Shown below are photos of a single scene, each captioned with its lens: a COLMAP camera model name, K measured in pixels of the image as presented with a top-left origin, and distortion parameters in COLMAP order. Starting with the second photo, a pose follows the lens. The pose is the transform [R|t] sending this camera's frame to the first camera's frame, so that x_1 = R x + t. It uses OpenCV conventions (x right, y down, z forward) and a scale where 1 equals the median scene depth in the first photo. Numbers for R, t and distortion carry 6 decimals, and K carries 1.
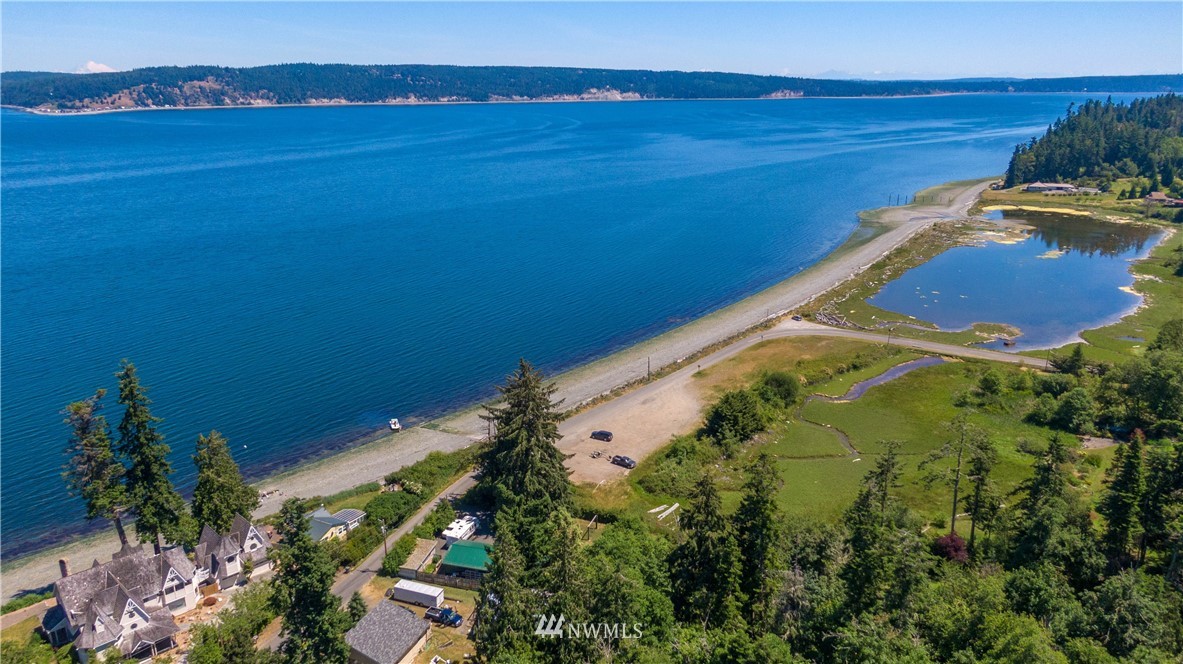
lens RADIAL K [[845.3, 0, 591.2], [0, 845.3, 332.1], [0, 0, 1]] dist [0.040315, -0.057459]
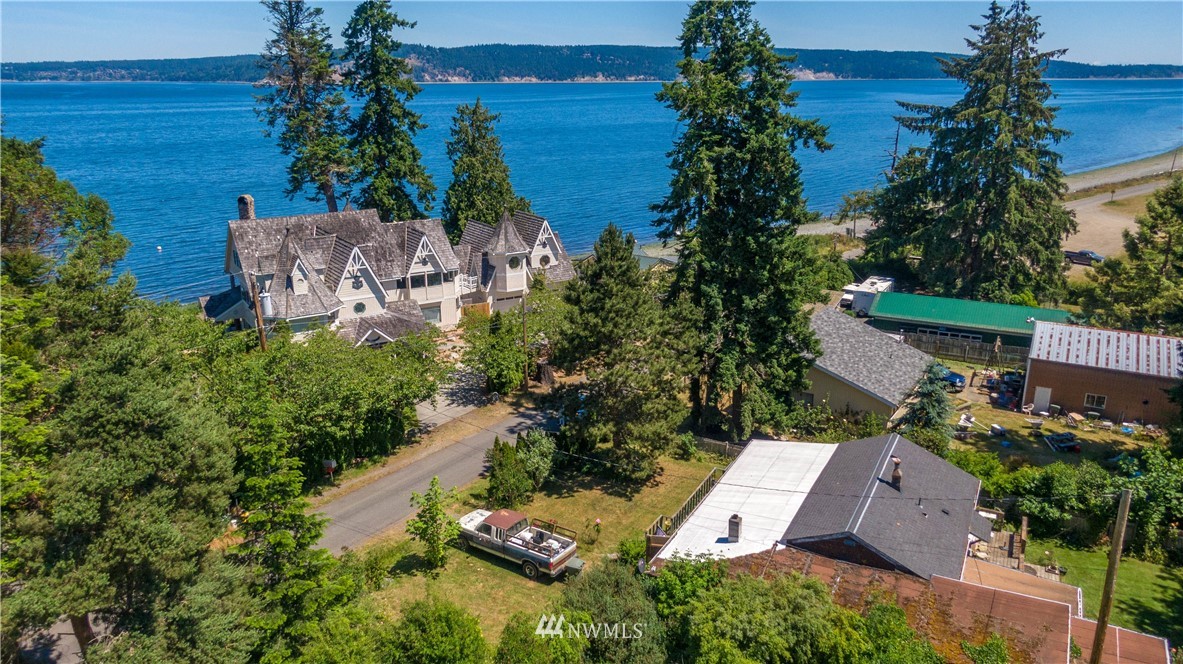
lens RADIAL K [[845.3, 0, 593.4], [0, 845.3, 332.2], [0, 0, 1]] dist [0.040315, -0.057459]
pose [[0.979681, 0.058721, -0.191774, -0.160914], [-0.056991, 0.998269, 0.014533, 0.187396], [0.192296, -0.003308, 0.981331, 0.280662]]
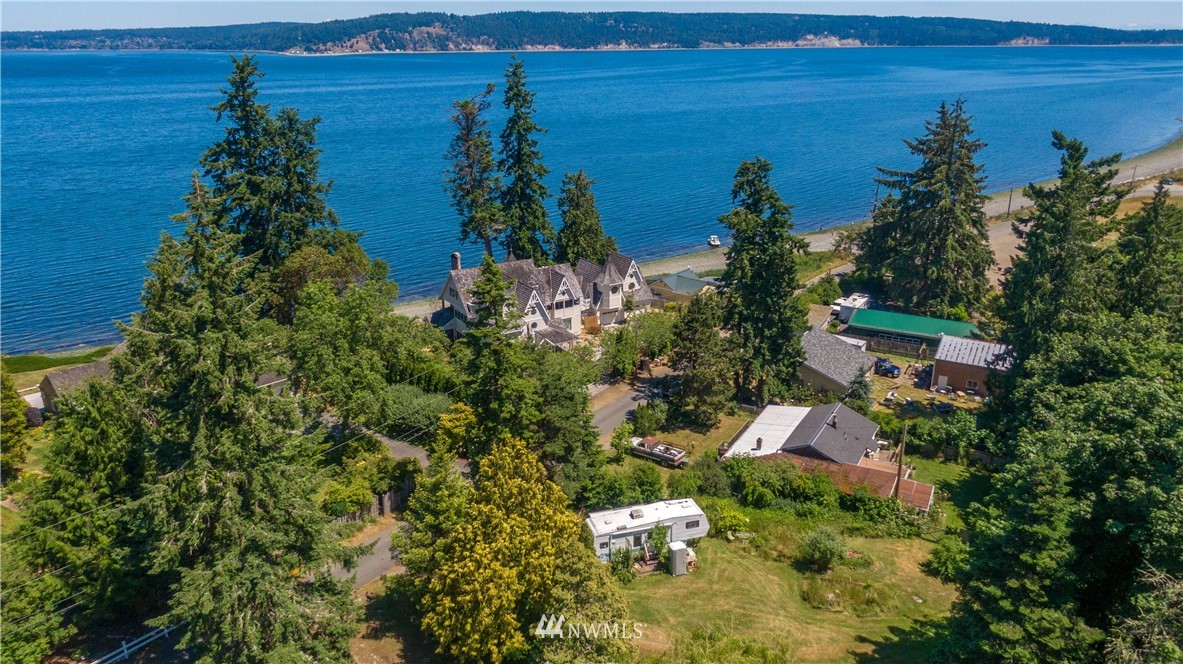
lens RADIAL K [[845.3, 0, 591.8], [0, 845.3, 332.7], [0, 0, 1]] dist [0.040315, -0.057459]
pose [[0.974194, 0.071545, -0.214071, -0.159086], [-0.061153, 0.996623, 0.054792, 0.164086], [0.217269, -0.040287, 0.975280, 0.089045]]
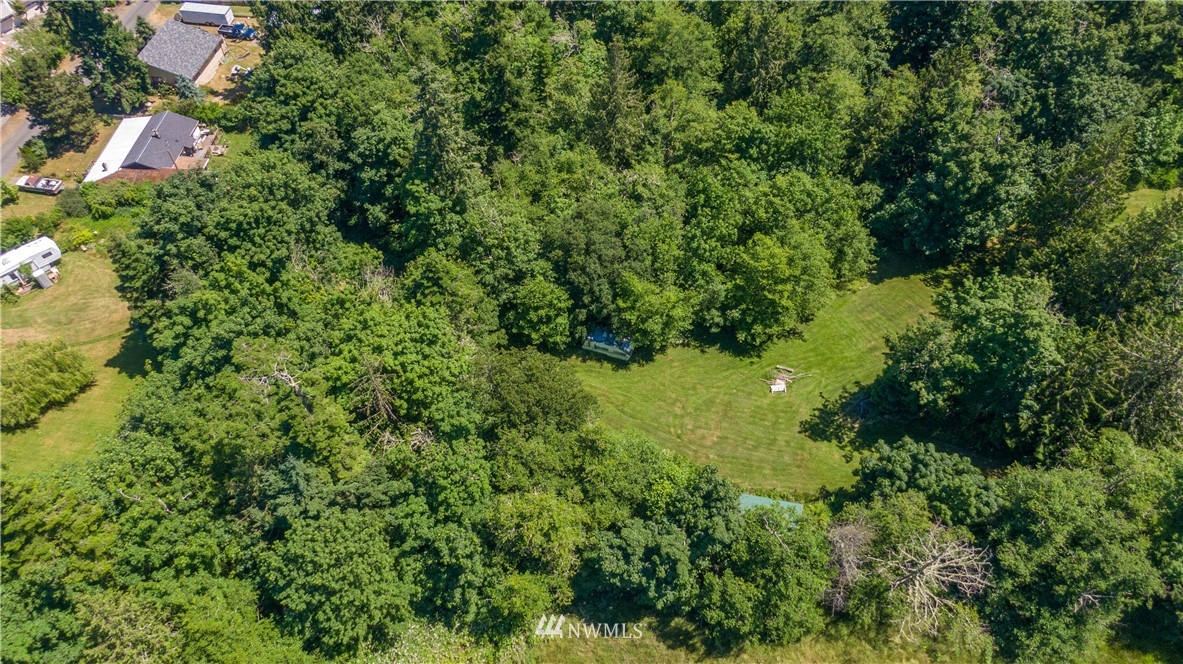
lens RADIAL K [[845.3, 0, 590.7], [0, 845.3, 334.8], [0, 0, 1]] dist [0.040315, -0.057459]
pose [[0.981244, -0.161441, 0.105341, 0.048953], [0.066941, 0.797826, 0.599160, 0.020828], [-0.180773, -0.580871, 0.793669, -0.072899]]
